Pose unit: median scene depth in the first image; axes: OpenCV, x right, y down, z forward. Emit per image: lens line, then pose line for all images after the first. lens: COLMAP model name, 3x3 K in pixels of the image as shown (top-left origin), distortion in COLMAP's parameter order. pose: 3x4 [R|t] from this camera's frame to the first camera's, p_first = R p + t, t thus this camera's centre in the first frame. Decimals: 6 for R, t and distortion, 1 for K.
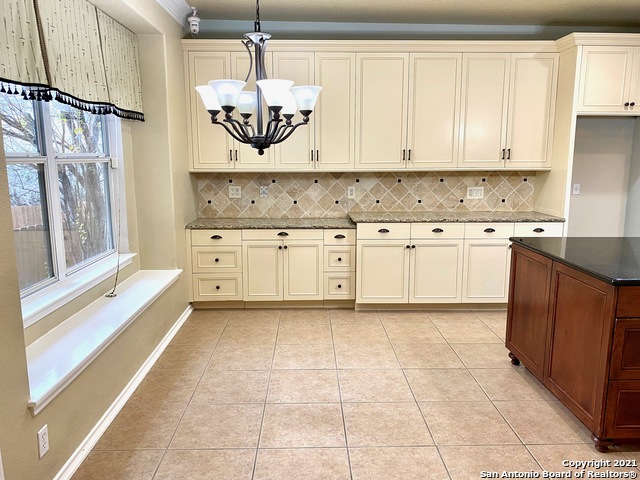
lens RADIAL K [[492.8, 0, 324.8], [0, 492.8, 239.1], [0, 0, 1]] dist [0.085810, -0.137810]
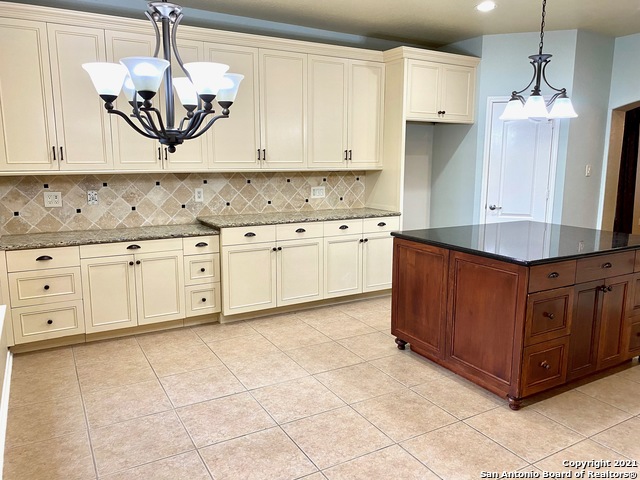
lens RADIAL K [[492.8, 0, 324.8], [0, 492.8, 239.1], [0, 0, 1]] dist [0.085810, -0.137810]
pose [[0.879570, -0.075140, 0.469799, -0.196371], [0.075799, 0.996969, 0.017543, -0.013912], [-0.469693, 0.020179, 0.882599, 0.097626]]
